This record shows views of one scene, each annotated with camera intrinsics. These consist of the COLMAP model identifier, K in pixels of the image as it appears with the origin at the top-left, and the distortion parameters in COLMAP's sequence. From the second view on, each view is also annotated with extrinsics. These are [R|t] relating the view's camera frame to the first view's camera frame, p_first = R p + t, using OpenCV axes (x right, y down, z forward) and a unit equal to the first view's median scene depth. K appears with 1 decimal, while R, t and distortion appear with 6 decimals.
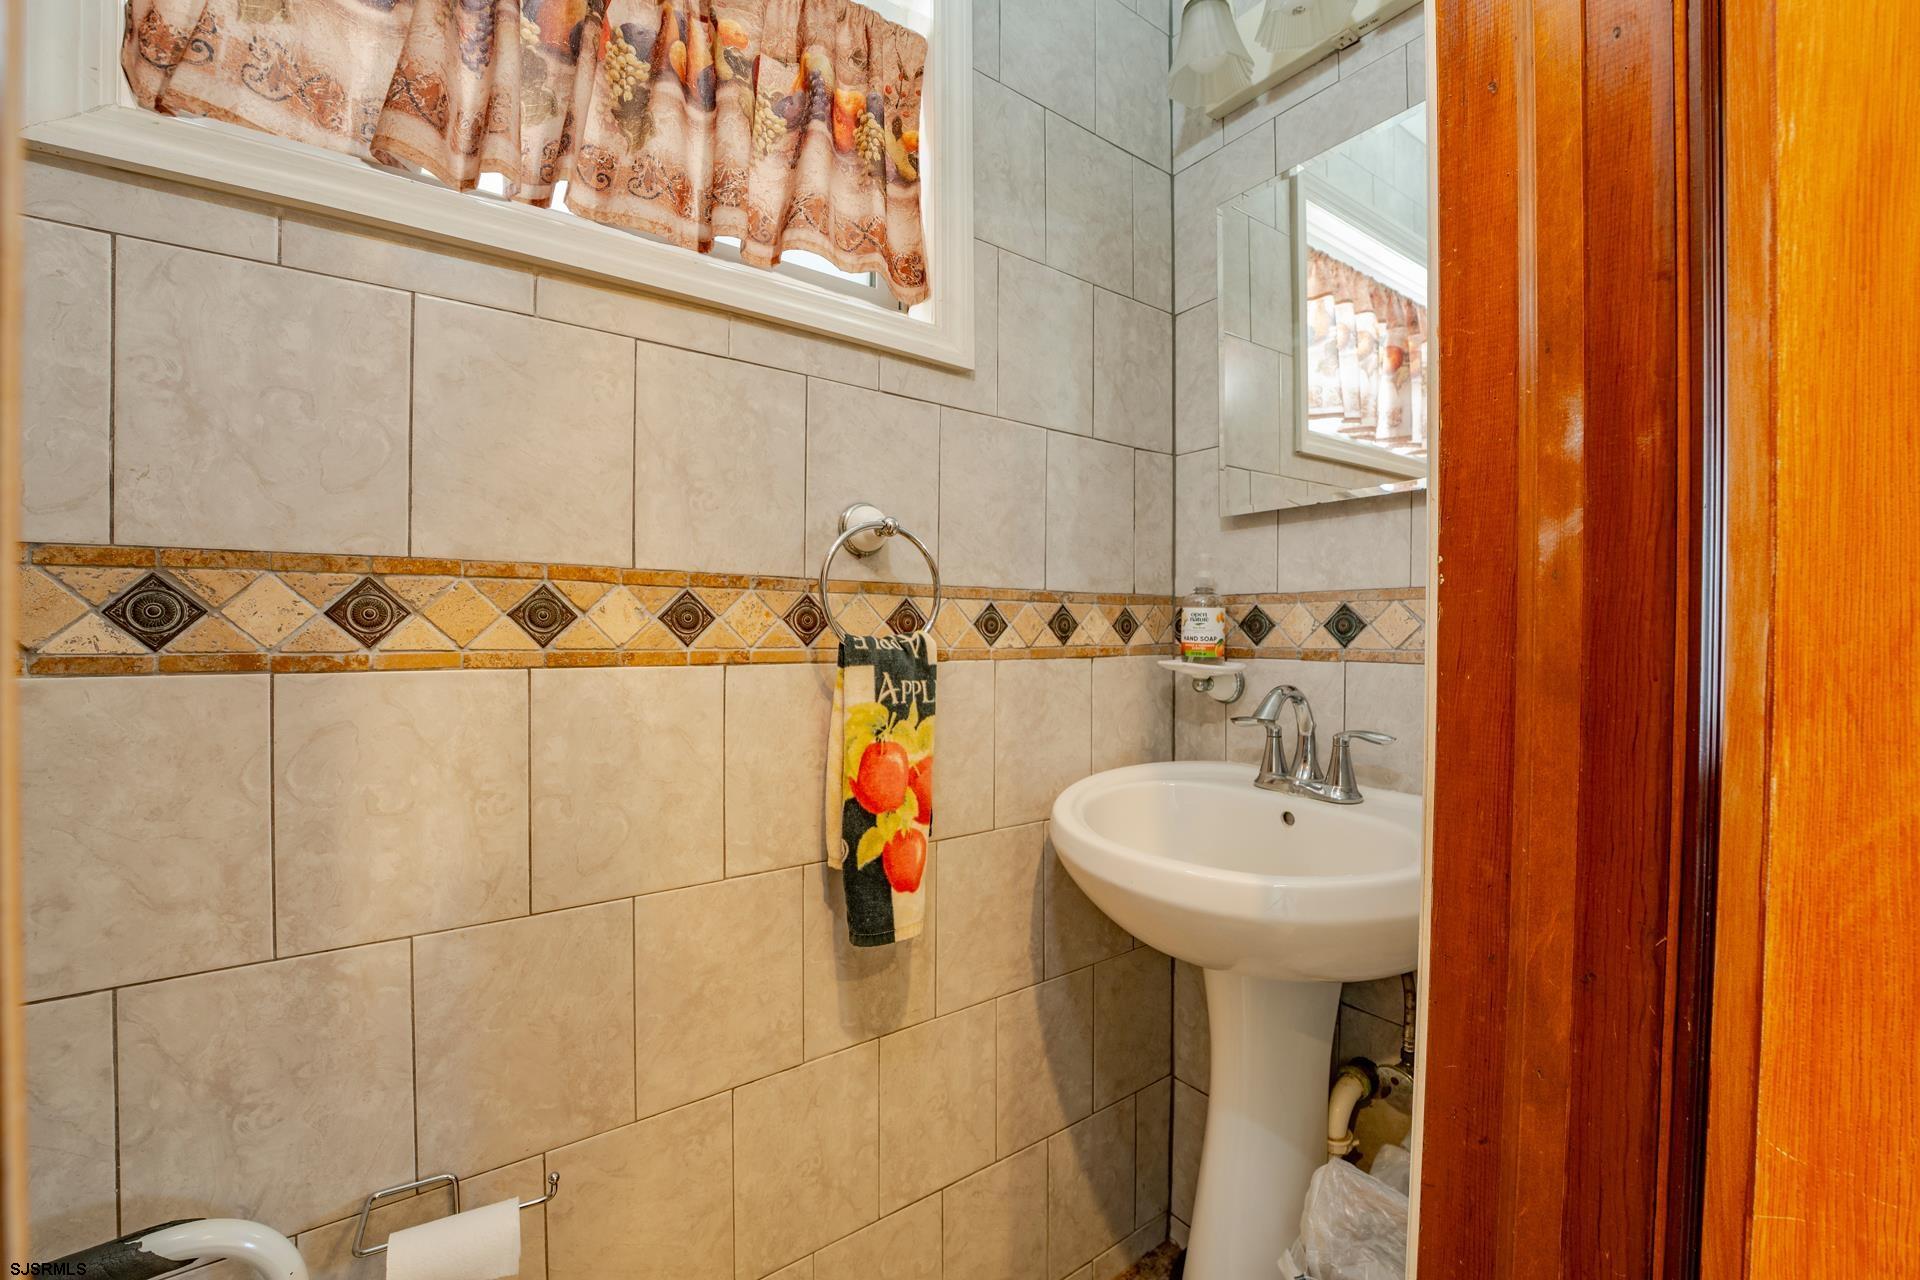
lens RADIAL K [[779.2, 0, 961.9], [0, 779.2, 638.4], [0, 0, 1]] dist [-0.032779, 0.004780]
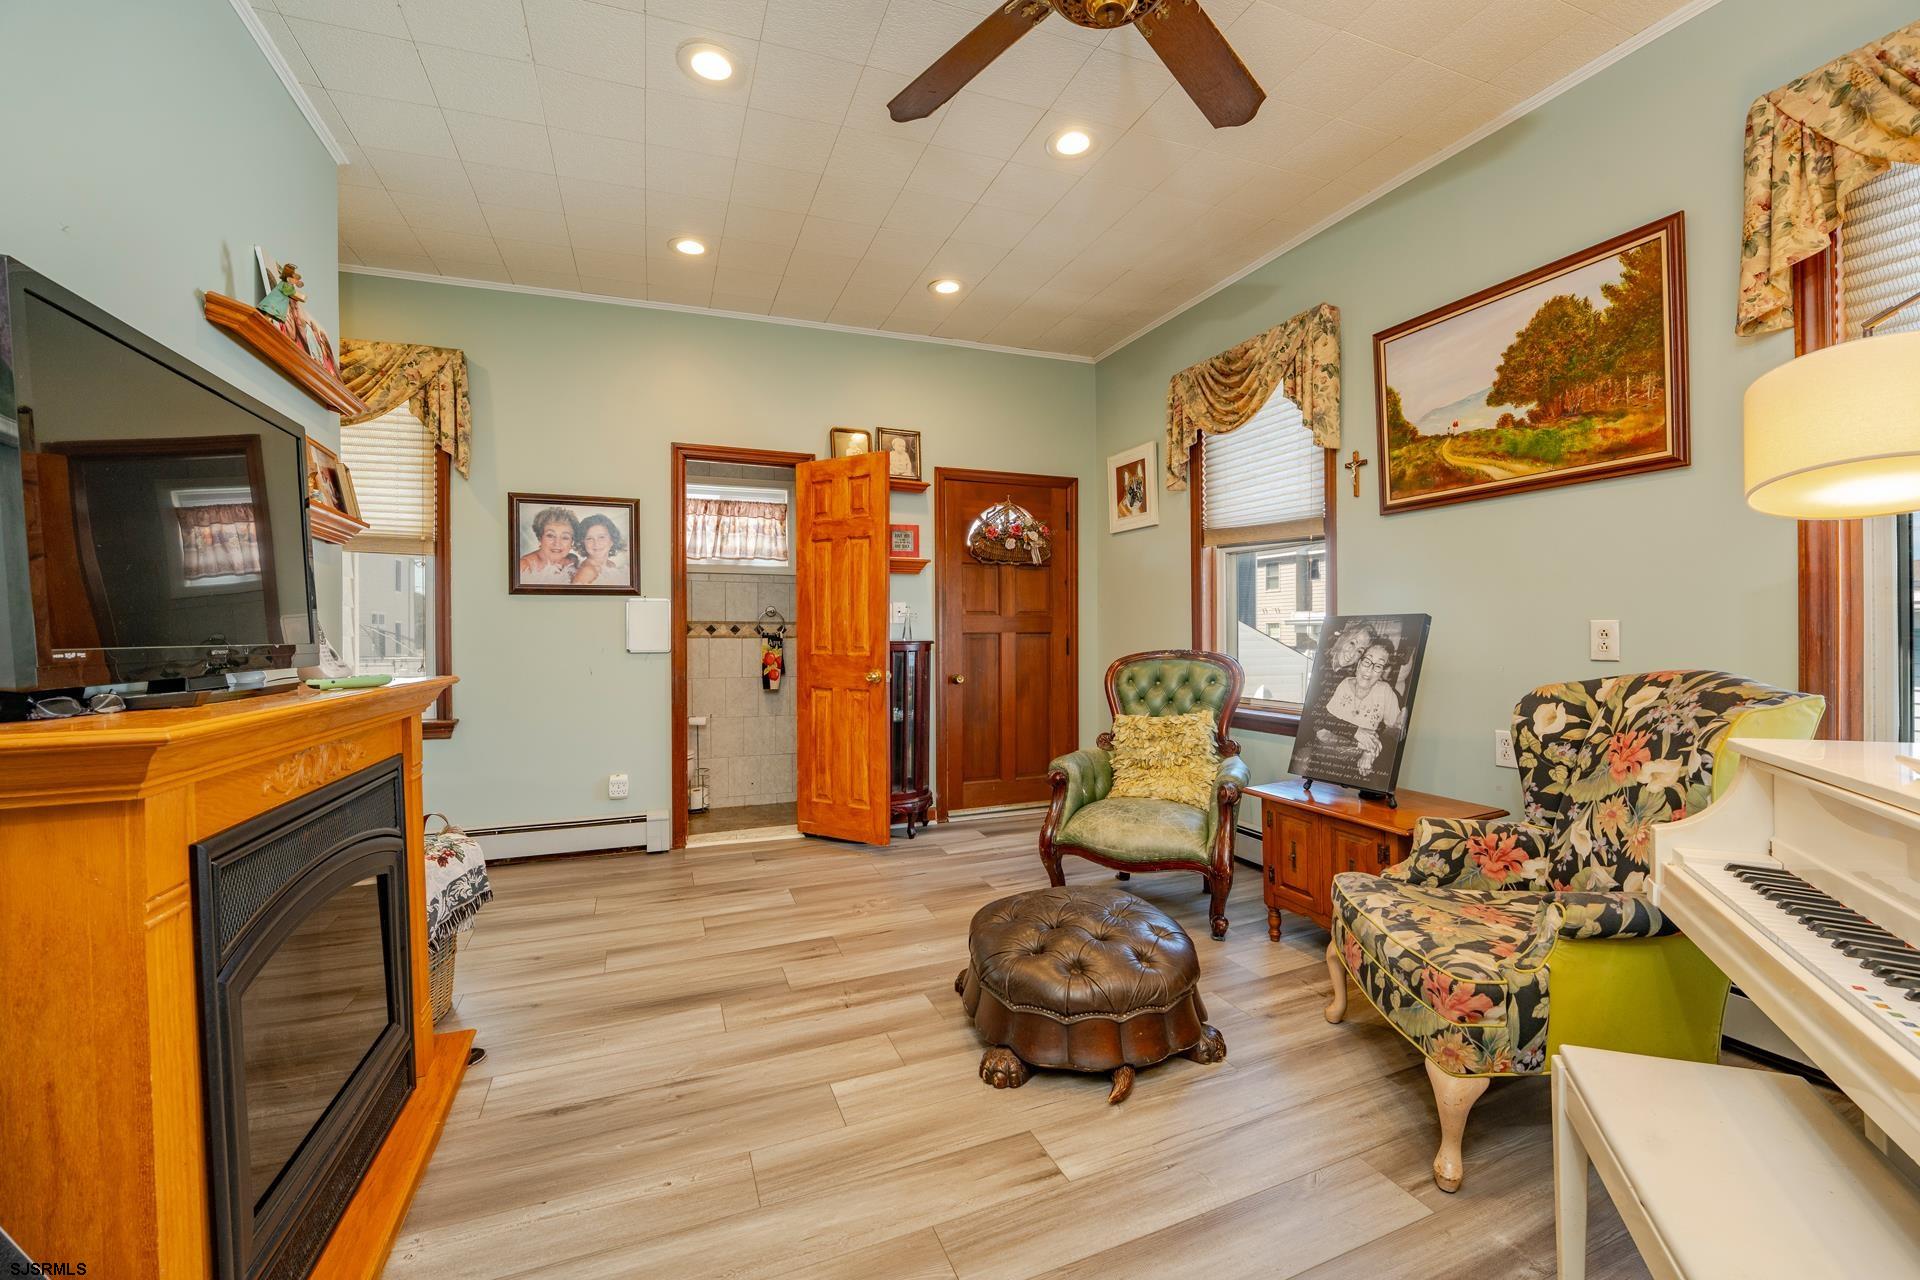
lens RADIAL K [[779.2, 0, 965.4], [0, 779.2, 639.2], [0, 0, 1]] dist [-0.032779, 0.004780]
pose [[0.971915, -0.006225, -0.235251, 2.509253], [0.005701, 0.999980, -0.002905, 0.065919], [0.235264, 0.001482, 0.971930, -3.946945]]
